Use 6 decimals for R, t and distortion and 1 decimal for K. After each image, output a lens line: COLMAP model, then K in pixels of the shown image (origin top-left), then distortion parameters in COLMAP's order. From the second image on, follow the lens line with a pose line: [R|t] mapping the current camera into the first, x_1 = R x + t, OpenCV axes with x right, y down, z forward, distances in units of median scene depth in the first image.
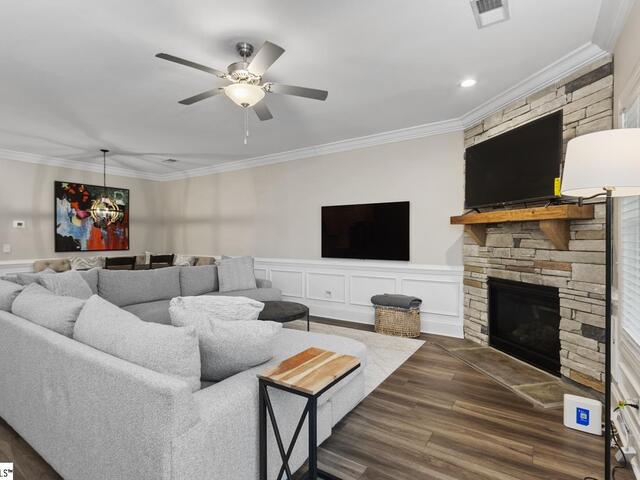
lens RADIAL K [[327.0, 0, 316.1], [0, 327.0, 241.1], [0, 0, 1]] dist [-0.002439, -0.000338]
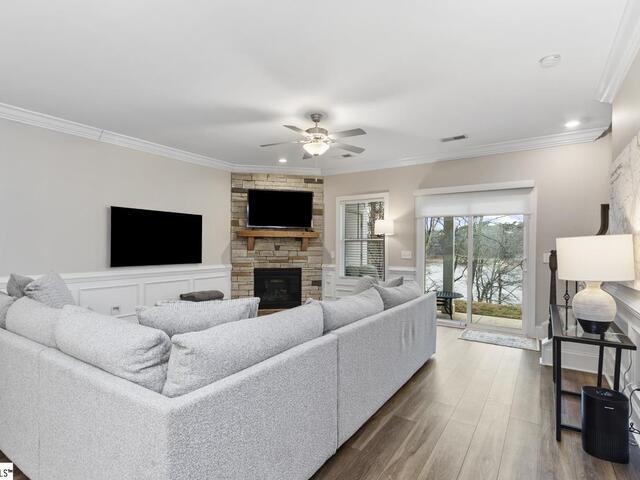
lens RADIAL K [[332.8, 0, 320.0], [0, 332.8, 240.0], [0, 0, 1]] dist [-0.000087, 0.000254]
pose [[0.000238, 0.019624, 0.999807, -0.741256], [0.003369, 0.999802, -0.019625, -0.000909], [-0.999994, 0.003373, 0.000172, 0.419915]]
